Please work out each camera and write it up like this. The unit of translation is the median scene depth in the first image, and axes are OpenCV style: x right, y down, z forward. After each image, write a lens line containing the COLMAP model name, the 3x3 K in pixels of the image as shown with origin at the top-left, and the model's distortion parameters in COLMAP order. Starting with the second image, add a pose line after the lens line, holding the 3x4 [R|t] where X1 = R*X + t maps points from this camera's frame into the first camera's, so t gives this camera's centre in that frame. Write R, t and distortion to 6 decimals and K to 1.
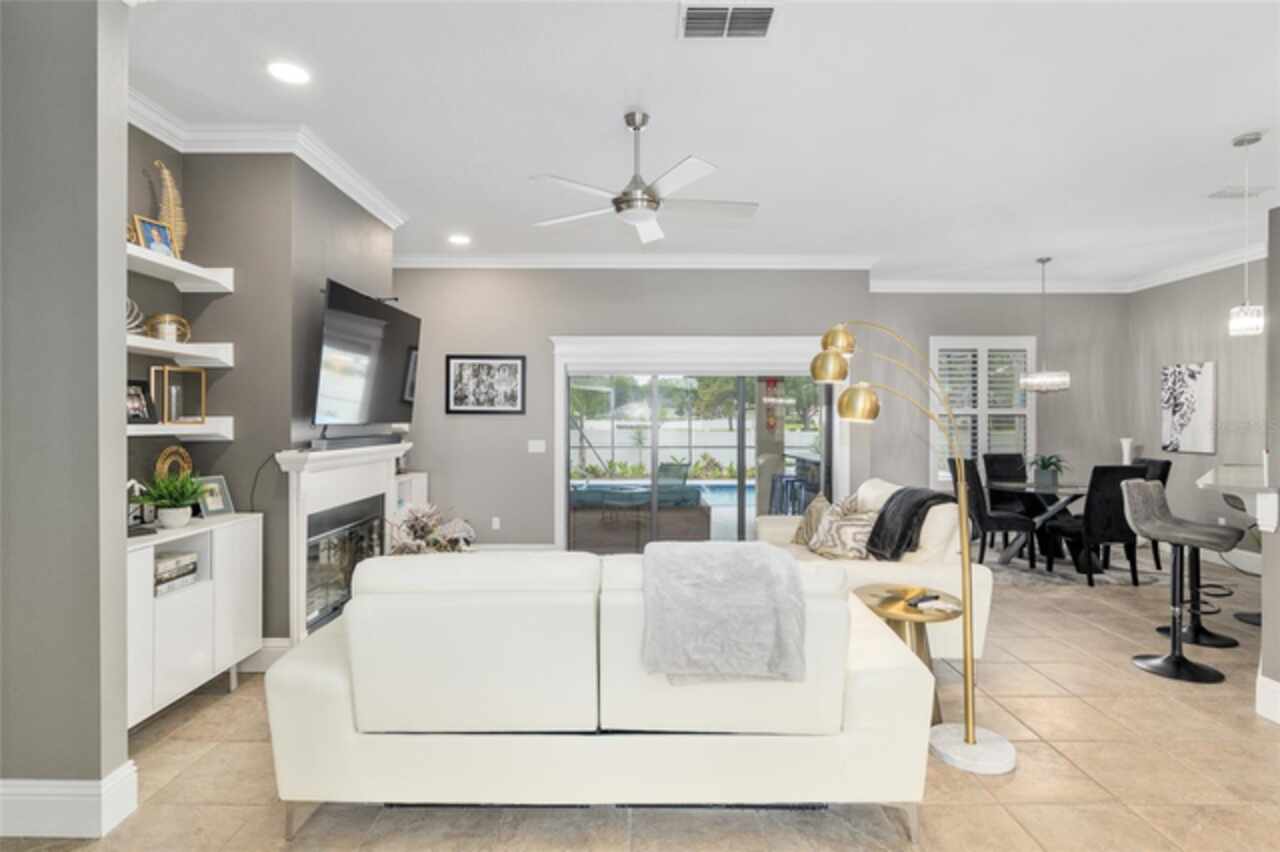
lens RADIAL K [[635.1, 0, 639.4], [0, 635.1, 421.1], [0, 0, 1]] dist [0.001225, 0.000453]
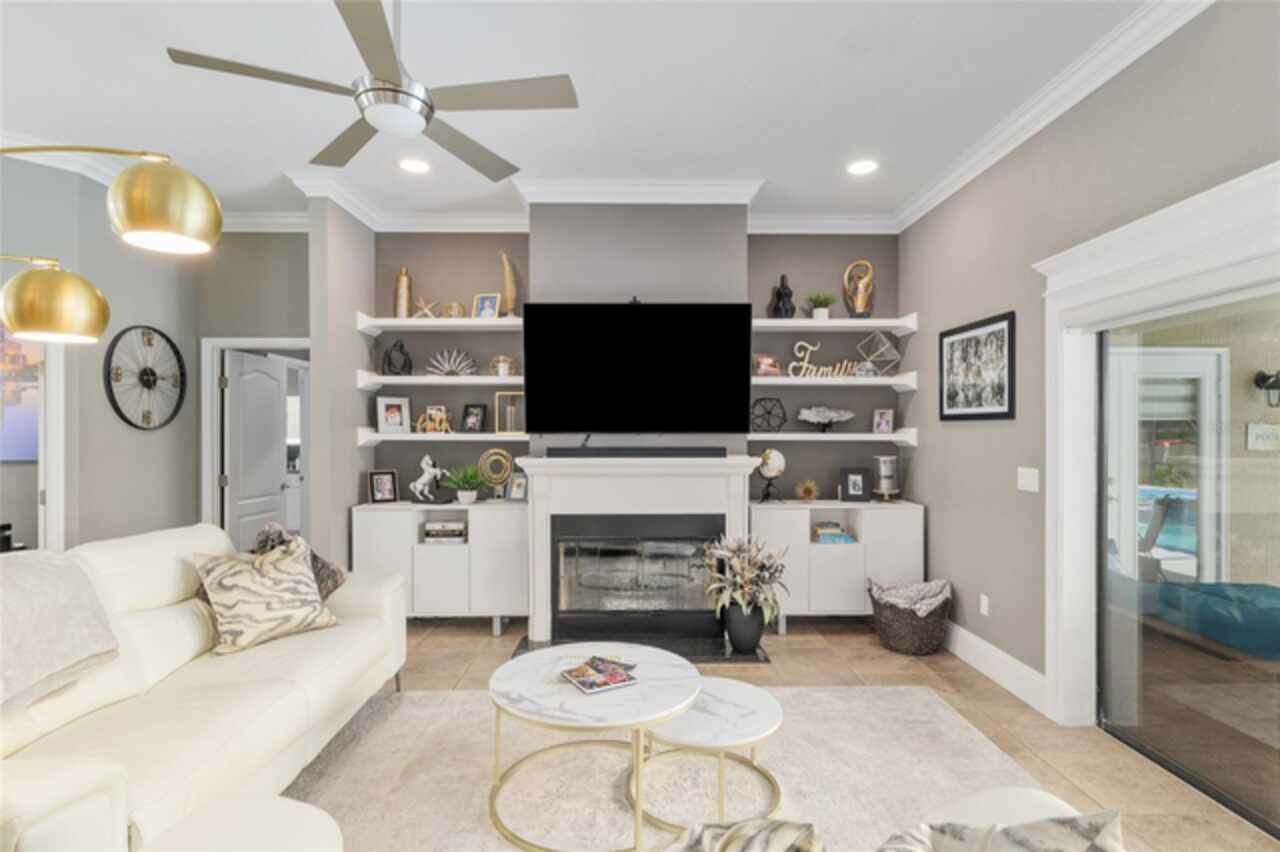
lens RADIAL K [[641.5, 0, 641.2], [0, 641.5, 432.5], [0, 0, 1]] dist [0.001316, 0.000306]
pose [[0.014694, -0.000761, -0.999892, 0.365447], [-0.002077, 0.999998, -0.000792, 0.002005], [0.999890, 0.002088, 0.014692, 0.675879]]
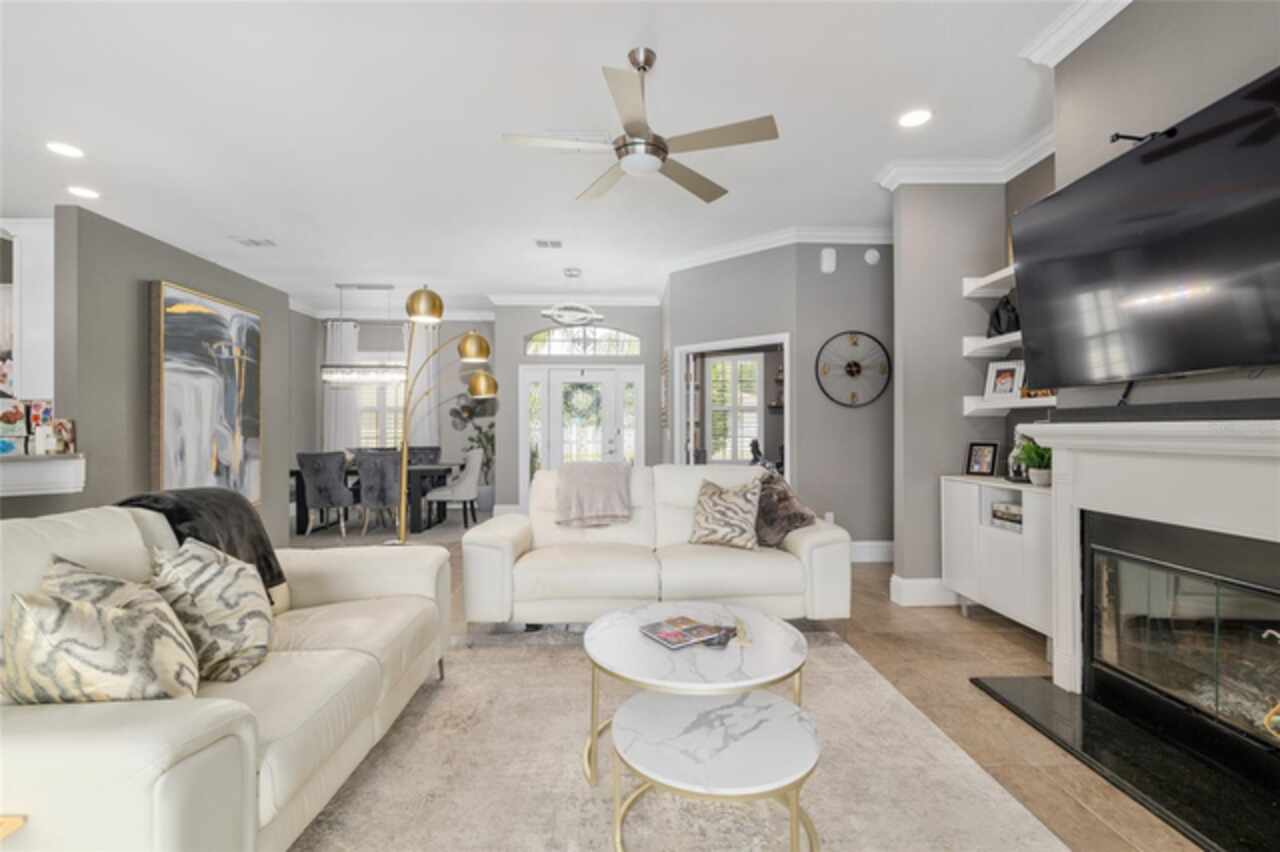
lens RADIAL K [[575.4, 0, 639.8], [0, 575.4, 427.6], [0, 0, 1]] dist [0.001385, 0.000098]
pose [[-0.999400, 0.001570, -0.034600, 0.014534], [0.001601, 0.999998, -0.000875, 0.030348], [0.034599, -0.000930, -0.999401, 0.987799]]
